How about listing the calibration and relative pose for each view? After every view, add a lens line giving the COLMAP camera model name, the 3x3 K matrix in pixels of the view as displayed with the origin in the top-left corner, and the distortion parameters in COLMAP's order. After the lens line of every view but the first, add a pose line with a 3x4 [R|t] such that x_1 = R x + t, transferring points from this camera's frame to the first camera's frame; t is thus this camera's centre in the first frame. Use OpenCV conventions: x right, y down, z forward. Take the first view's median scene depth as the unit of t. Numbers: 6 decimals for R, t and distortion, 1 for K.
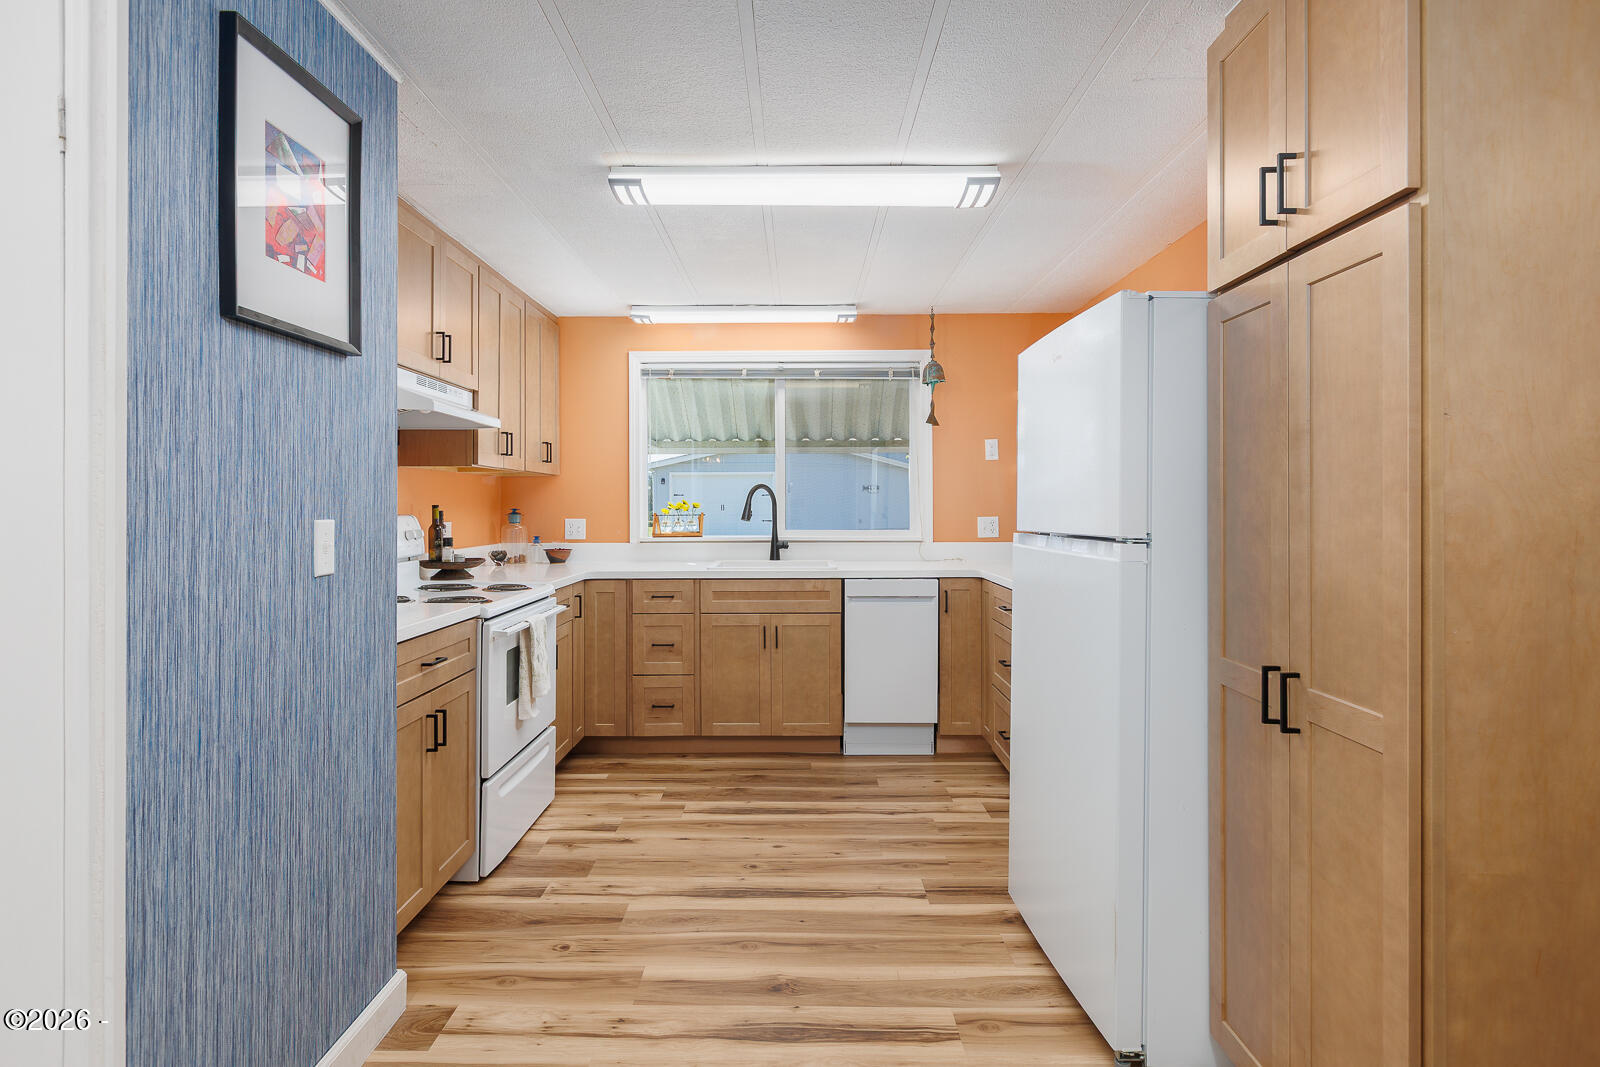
lens RADIAL K [[839.8, 0, 801.5], [0, 839.8, 519.9], [0, 0, 1]] dist [0.000132, -0.000090]
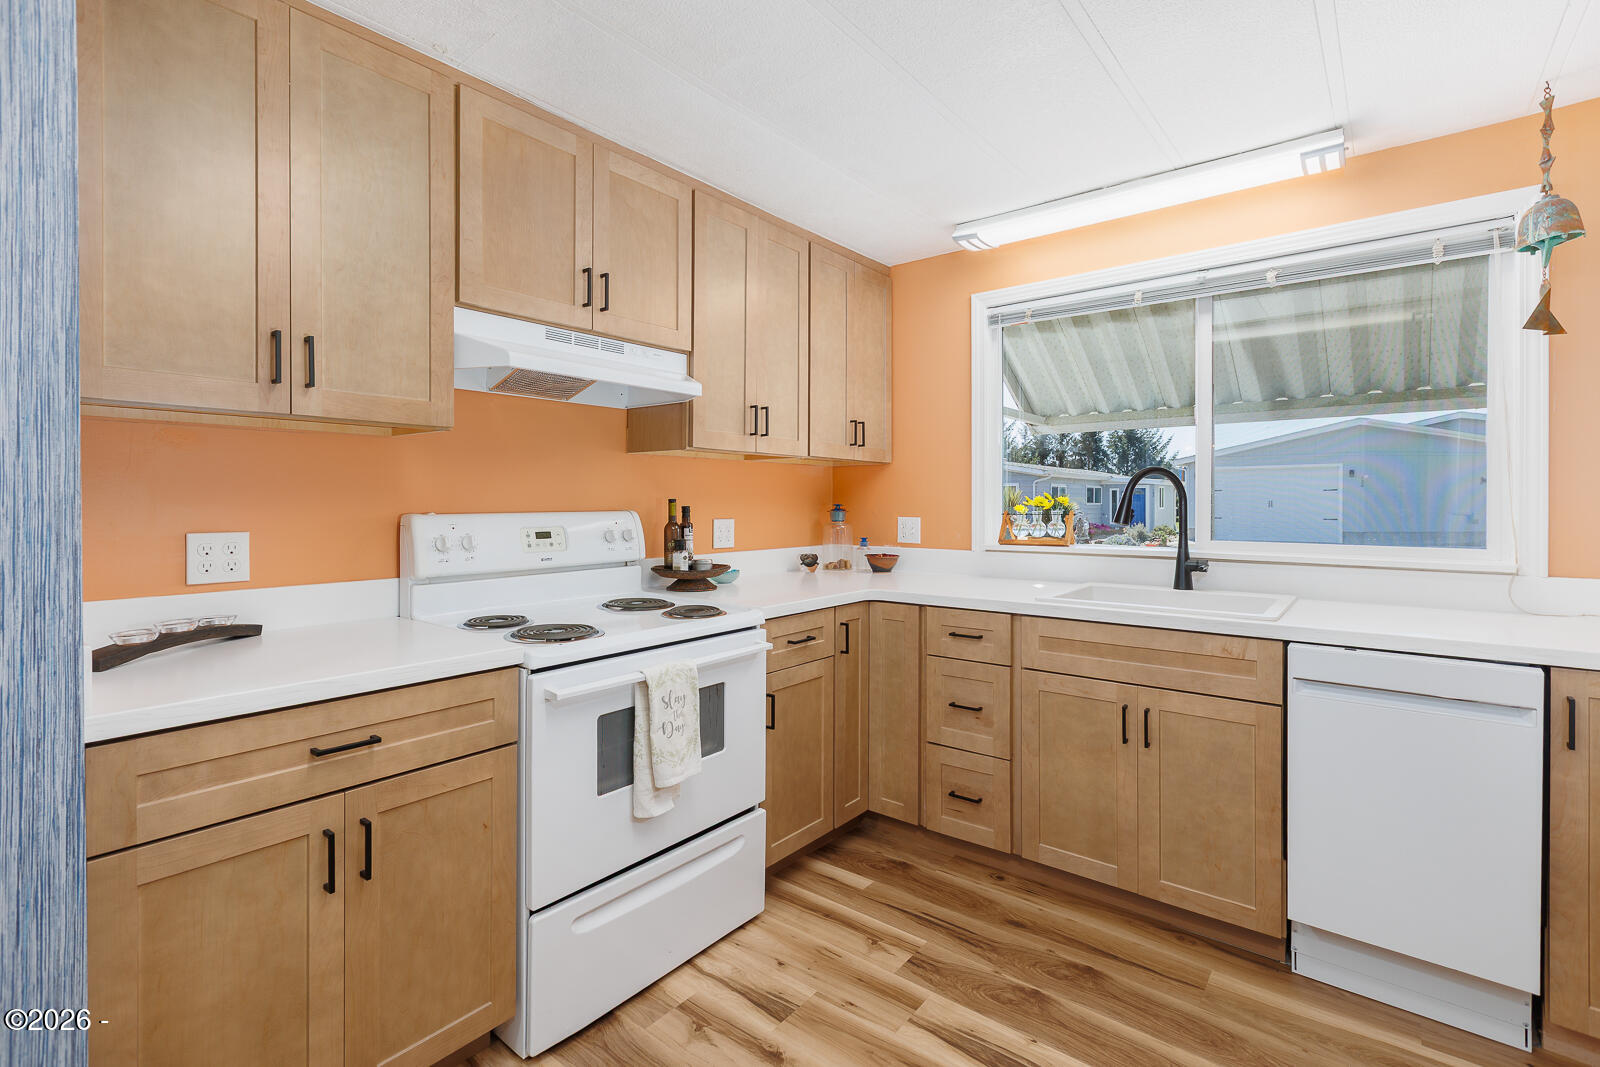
lens RADIAL K [[733.1, 0, 802.4], [0, 733.1, 510.6], [0, 0, 1]] dist [0.003365, 0.000824]
pose [[0.778179, 0.009674, -0.627968, 0.101118], [-0.013062, 0.999914, -0.000782, -0.006737], [0.627907, 0.008811, 0.778239, 0.454137]]
